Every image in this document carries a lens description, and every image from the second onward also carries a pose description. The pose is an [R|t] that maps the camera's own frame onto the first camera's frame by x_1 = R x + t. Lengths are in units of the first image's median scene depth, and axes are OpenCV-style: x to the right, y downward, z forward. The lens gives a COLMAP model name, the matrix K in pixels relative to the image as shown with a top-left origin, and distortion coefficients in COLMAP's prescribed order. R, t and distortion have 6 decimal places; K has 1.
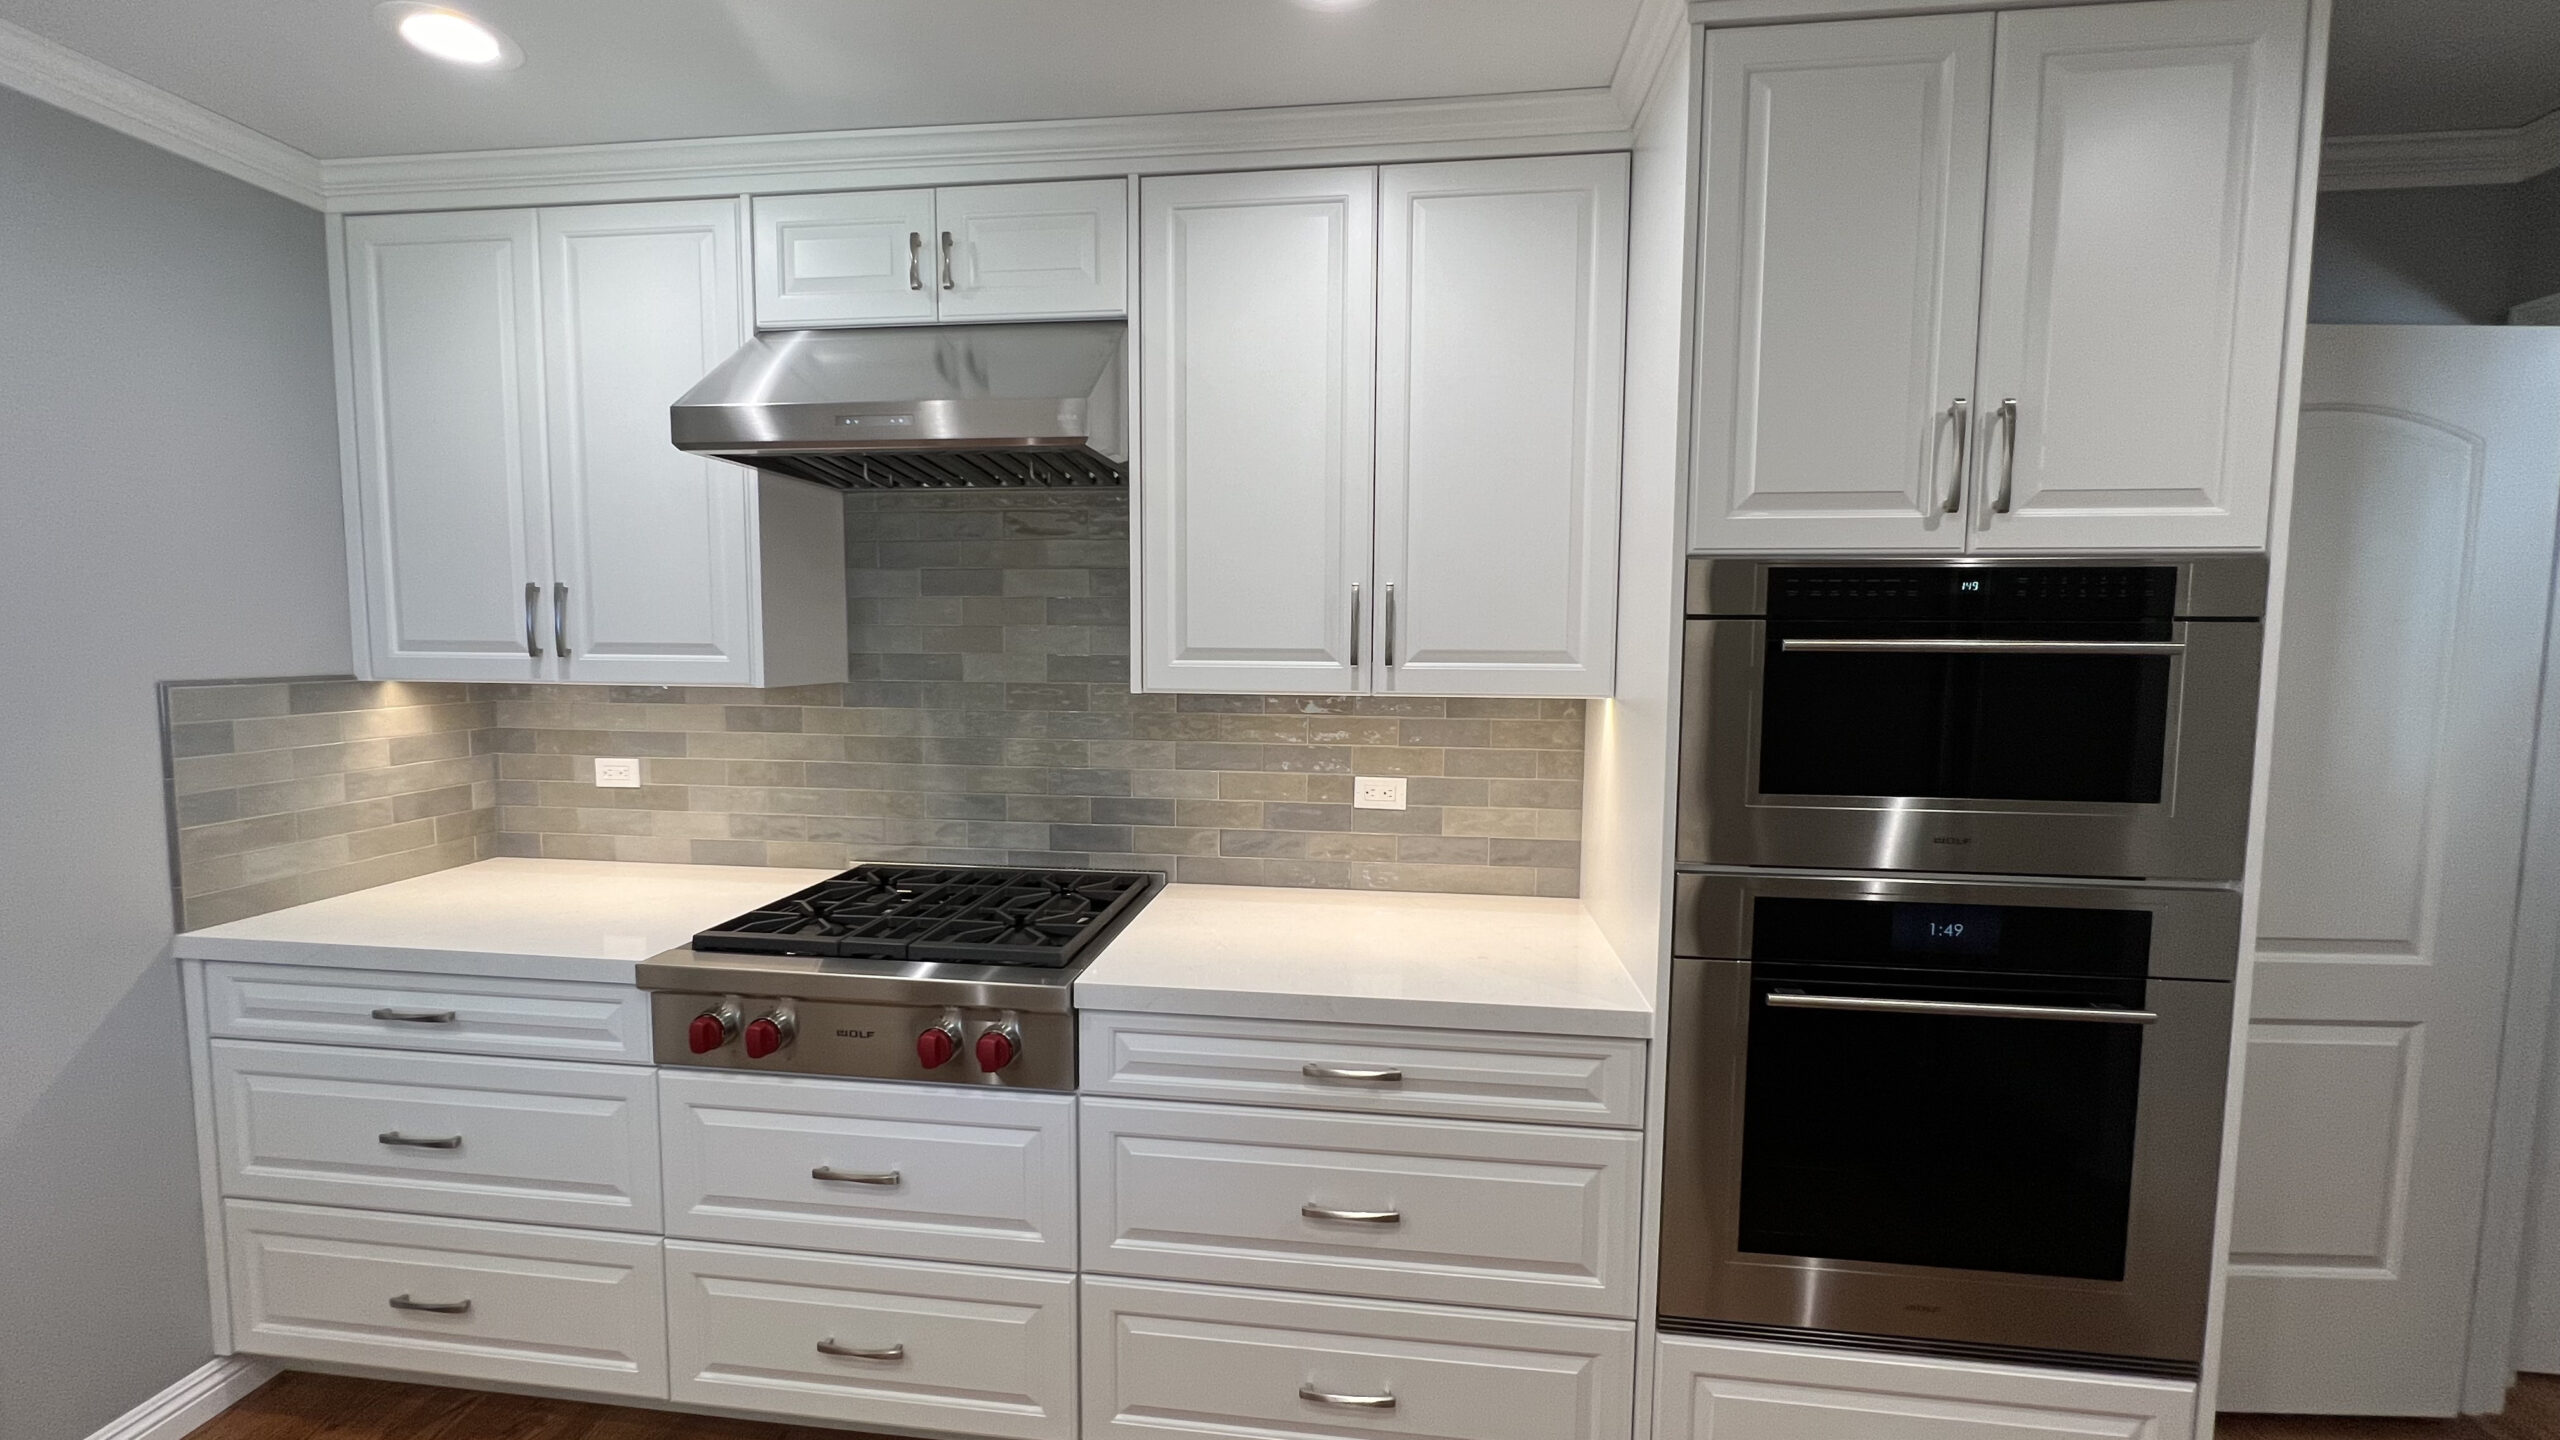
lens RADIAL K [[1027.4, 0, 1277.0], [0, 1027.4, 717.8], [0, 0, 1]] dist [-0.001324, 0.000284]
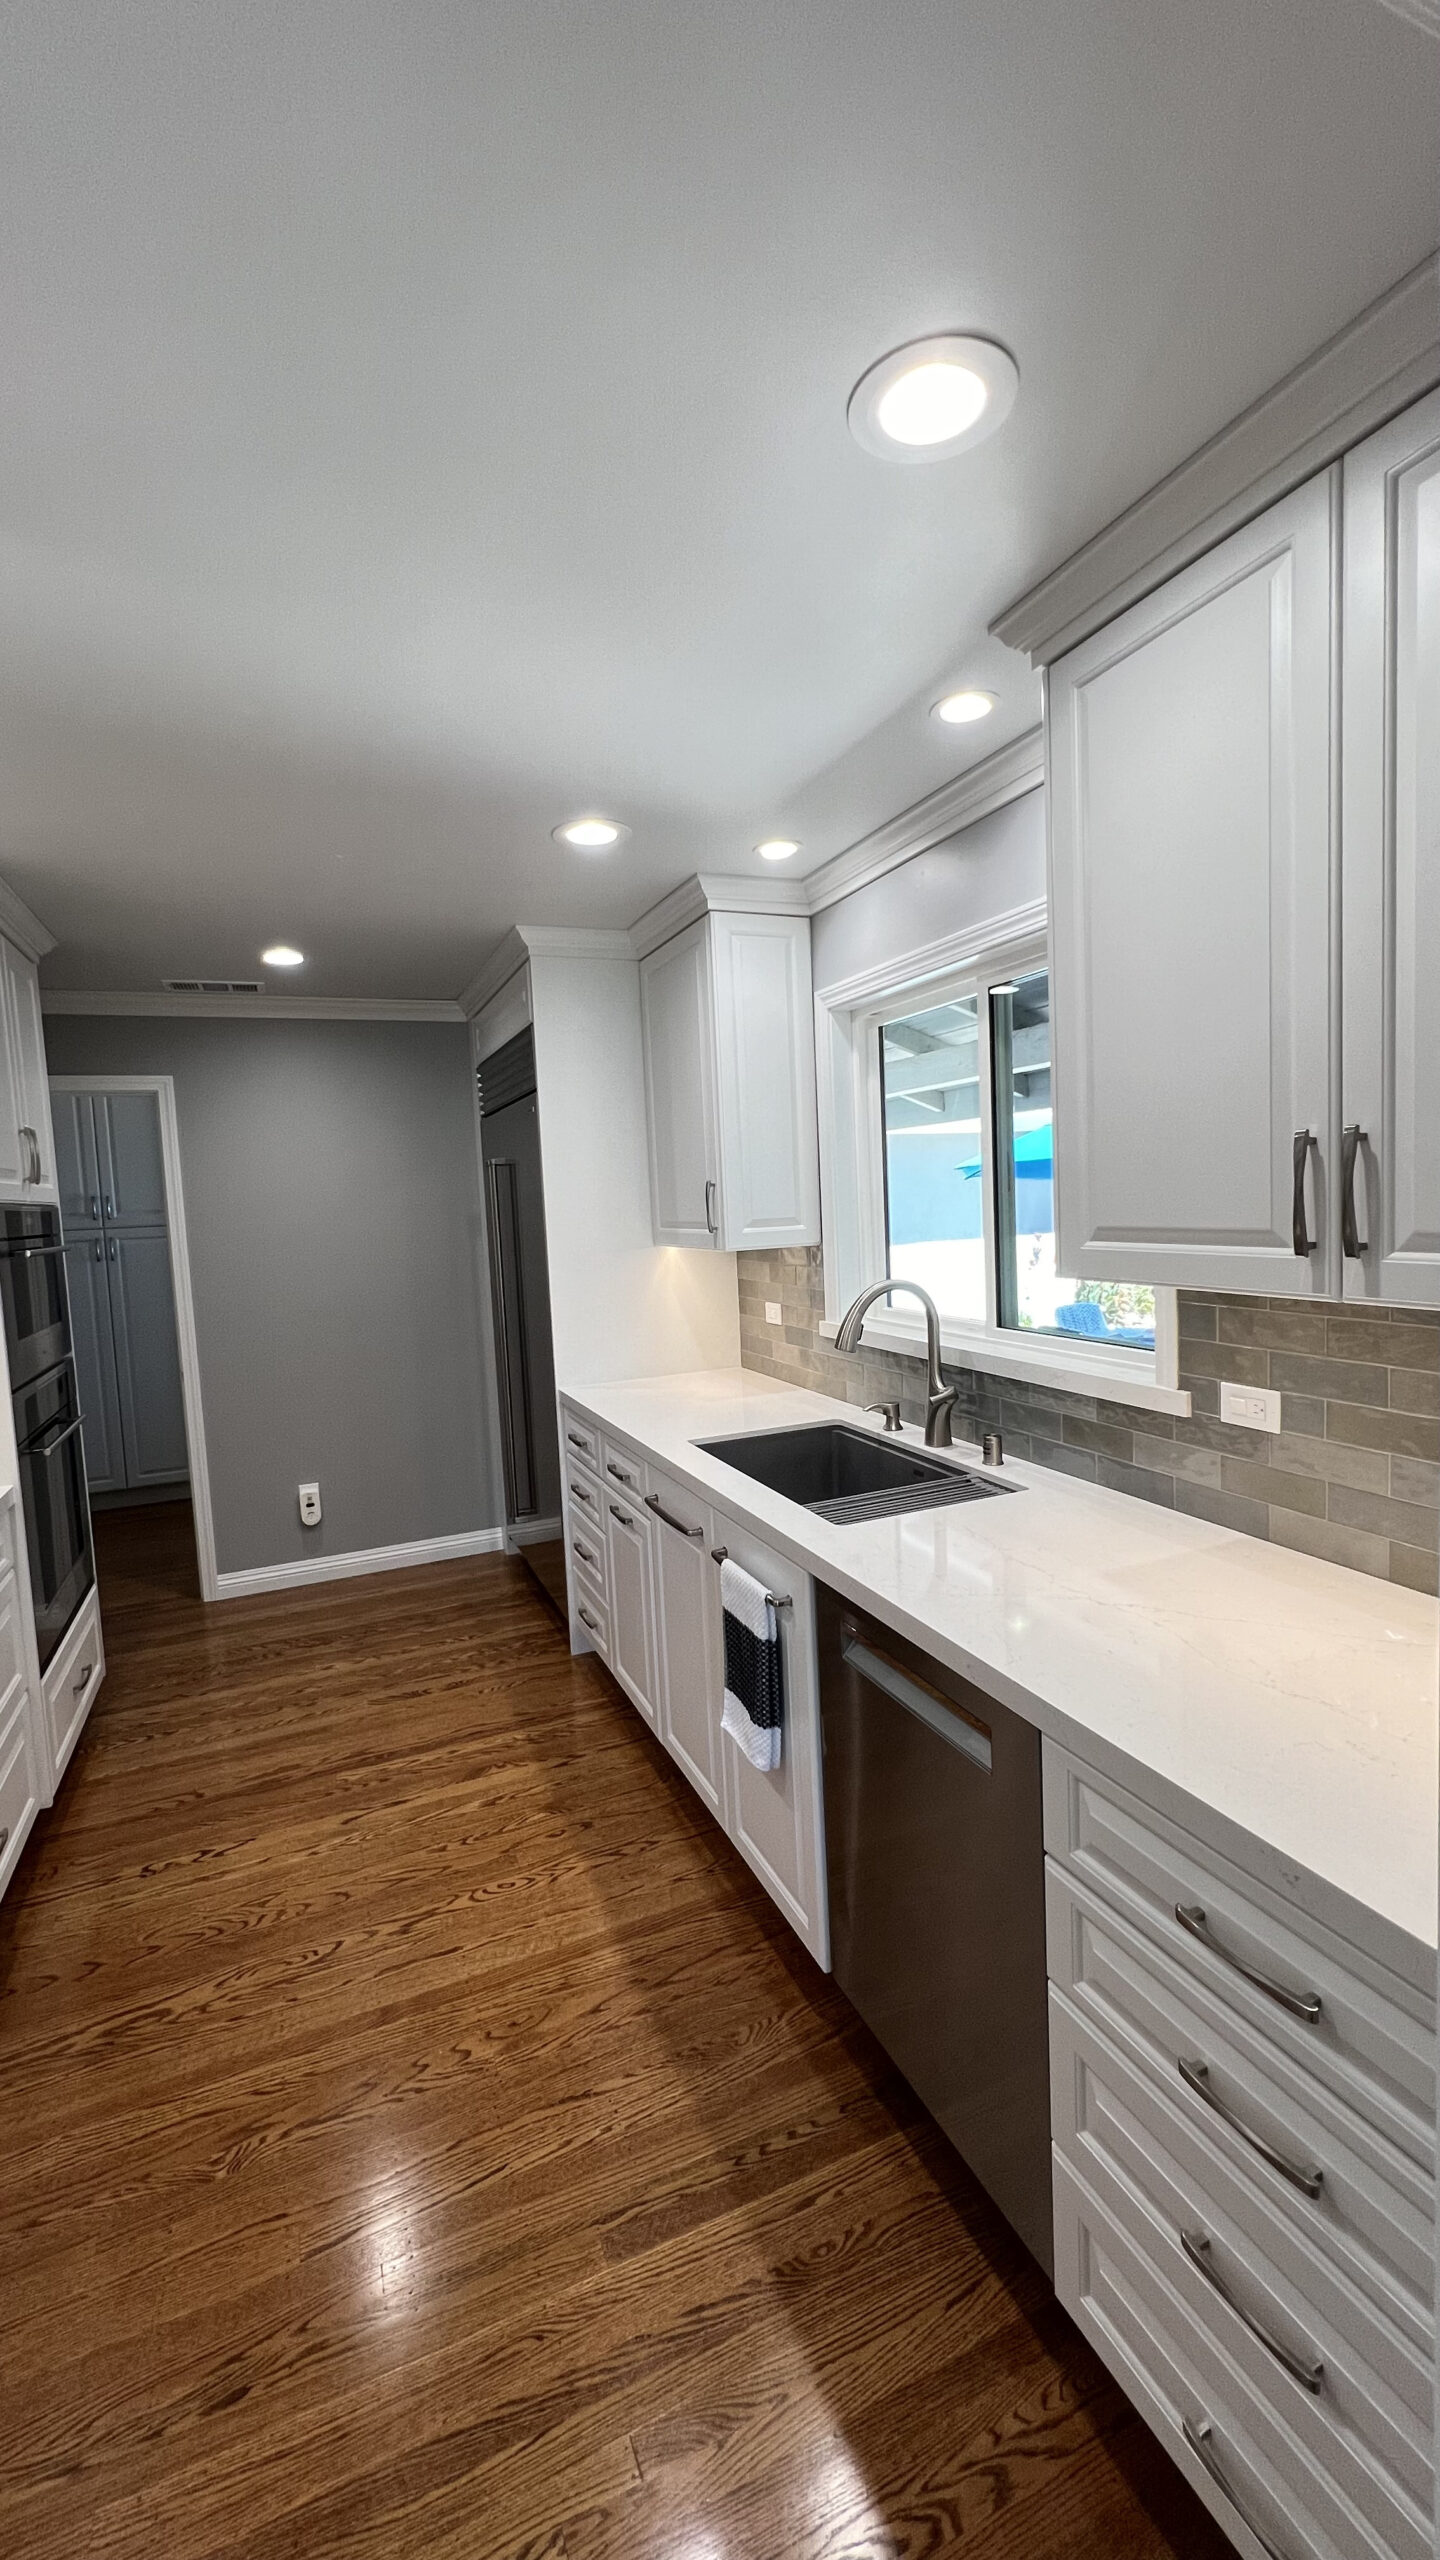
lens RADIAL K [[1024.7, 0, 720.6], [0, 1024.7, 1276.7], [0, 0, 1]] dist [-0.001174, 0.000706]
pose [[-0.500801, -0.051924, 0.864004, -1.257931], [0.111822, 0.985953, 0.124068, -0.088948], [-0.858309, 0.158748, -0.487960, 0.636555]]
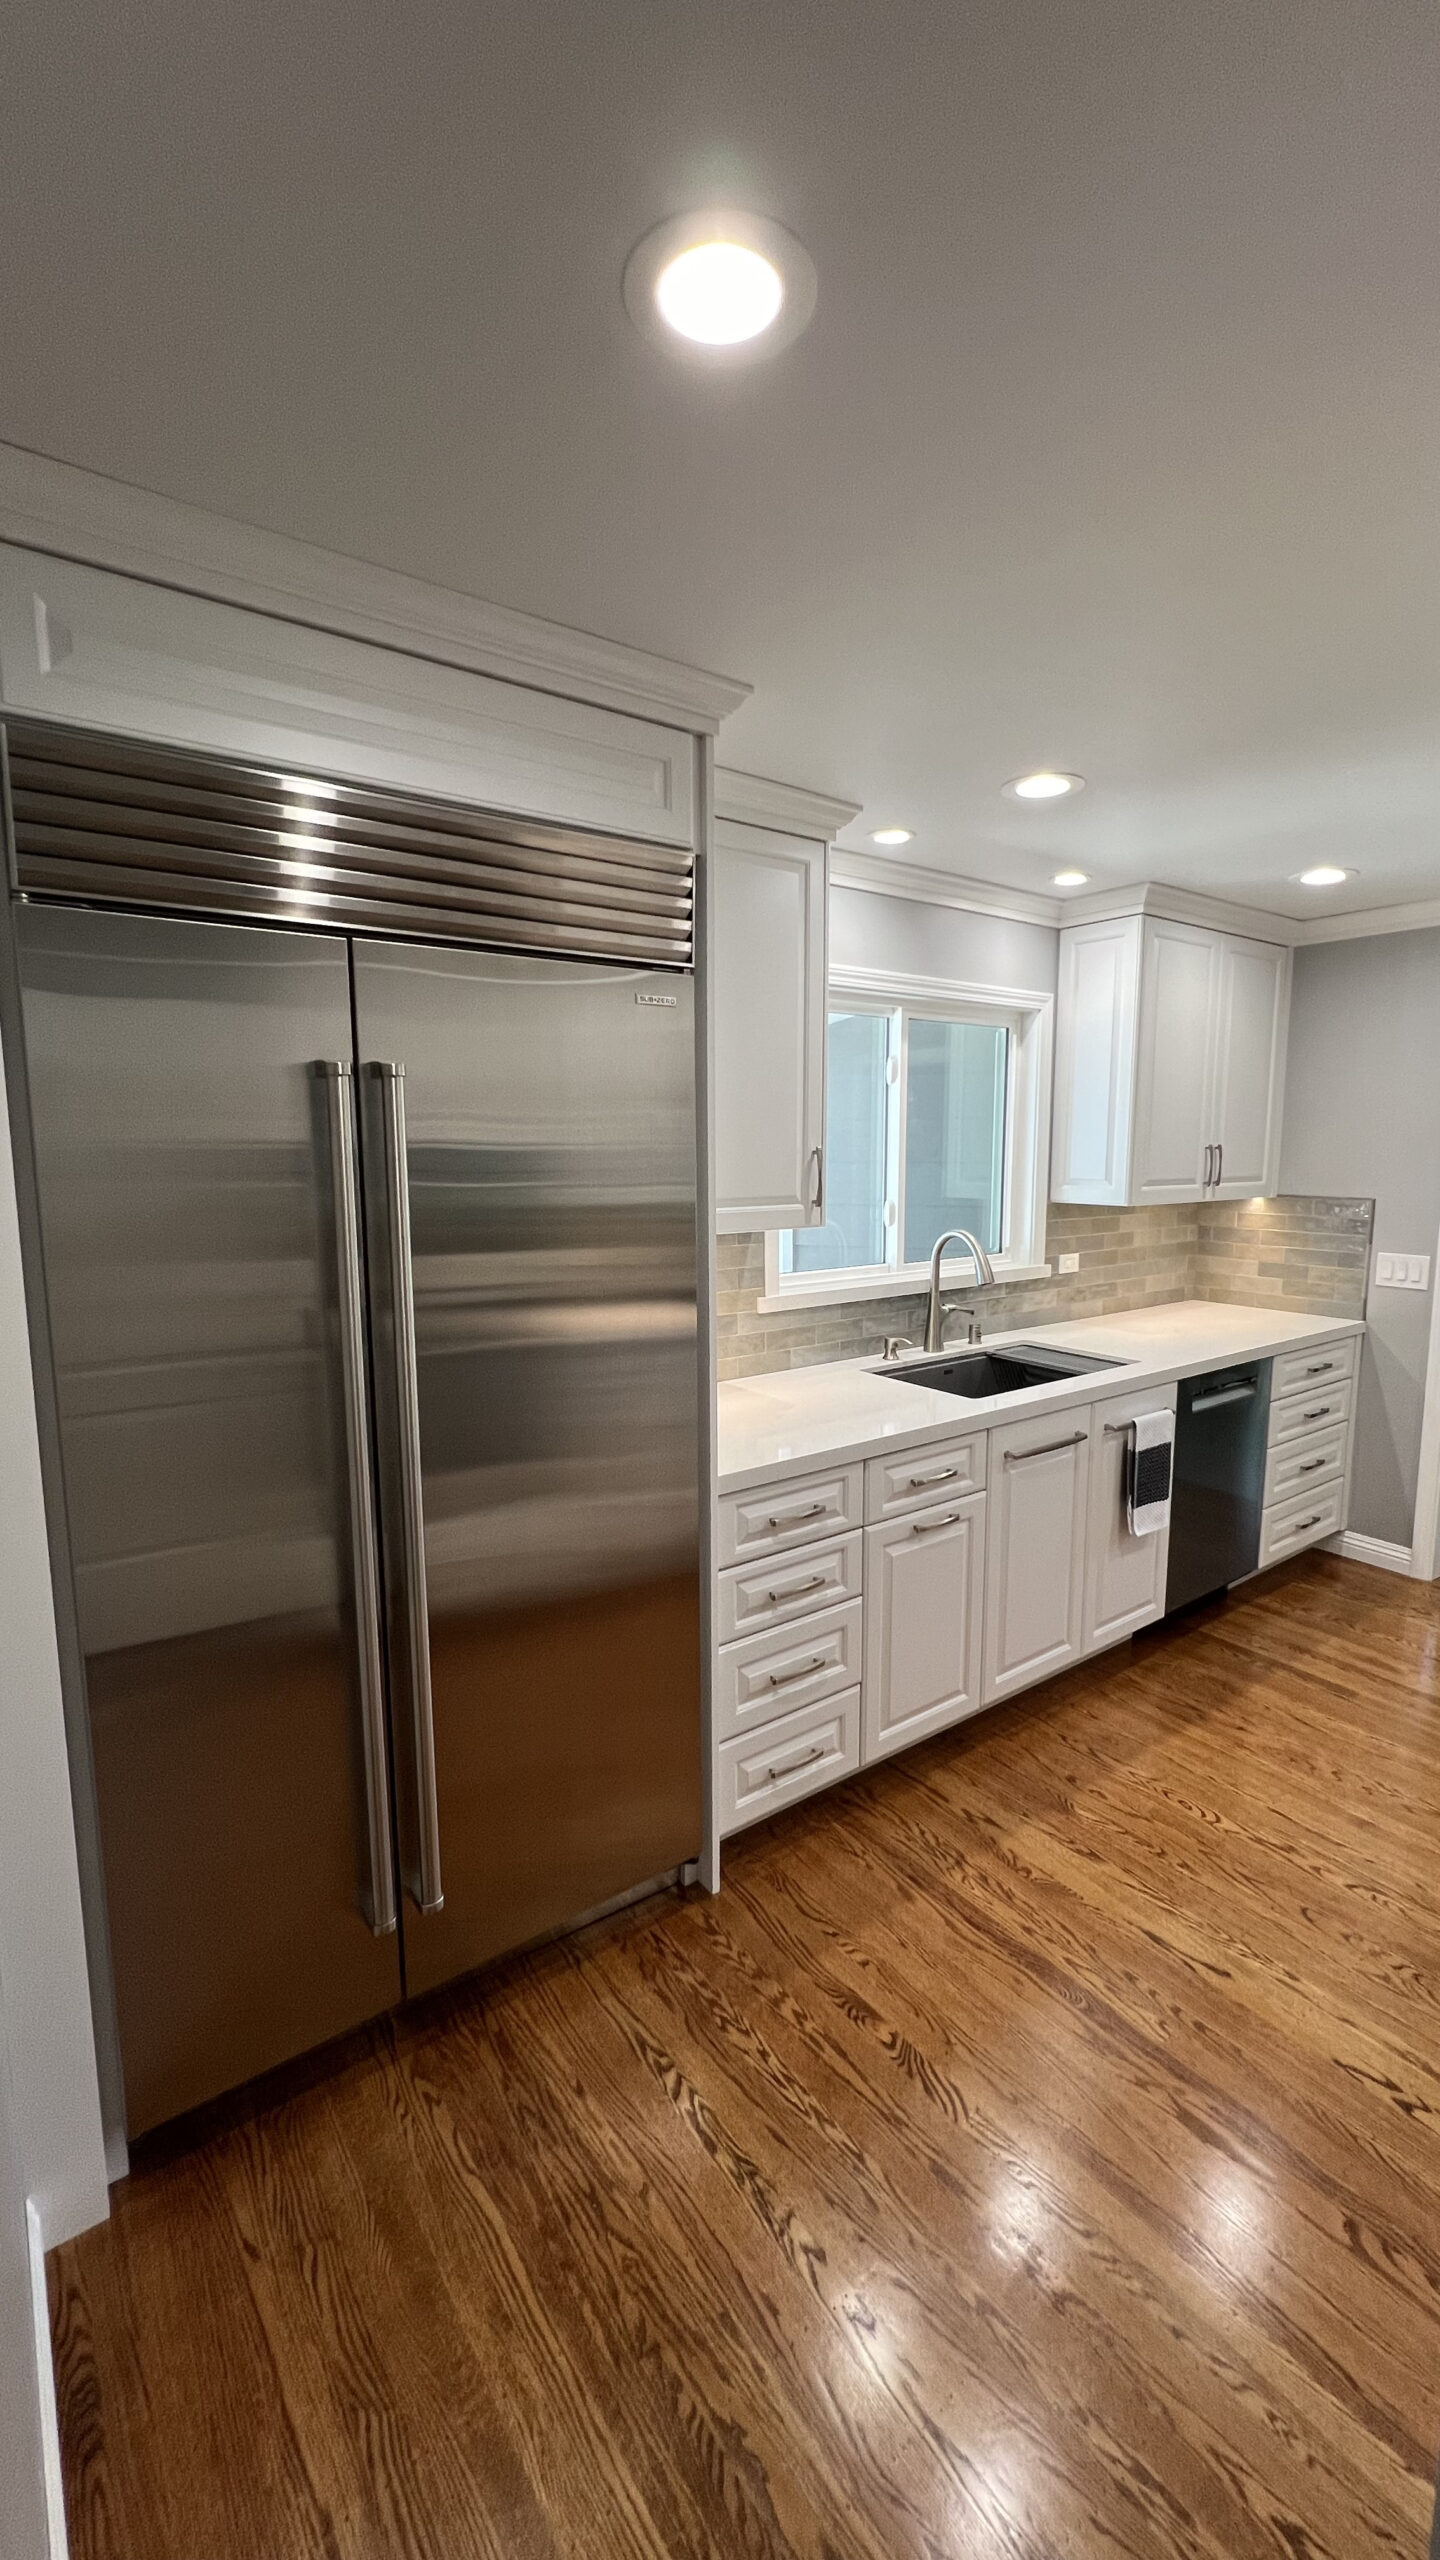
lens RADIAL K [[1028.3, 0, 722.3], [0, 1028.3, 1276.4], [0, 0, 1]] dist [-0.001406, 0.000952]
pose [[-0.725419, 0.083474, -0.683227, 1.151758], [-0.058268, 0.981609, 0.181795, -0.114332], [0.685836, 0.171688, -0.707214, 0.780689]]
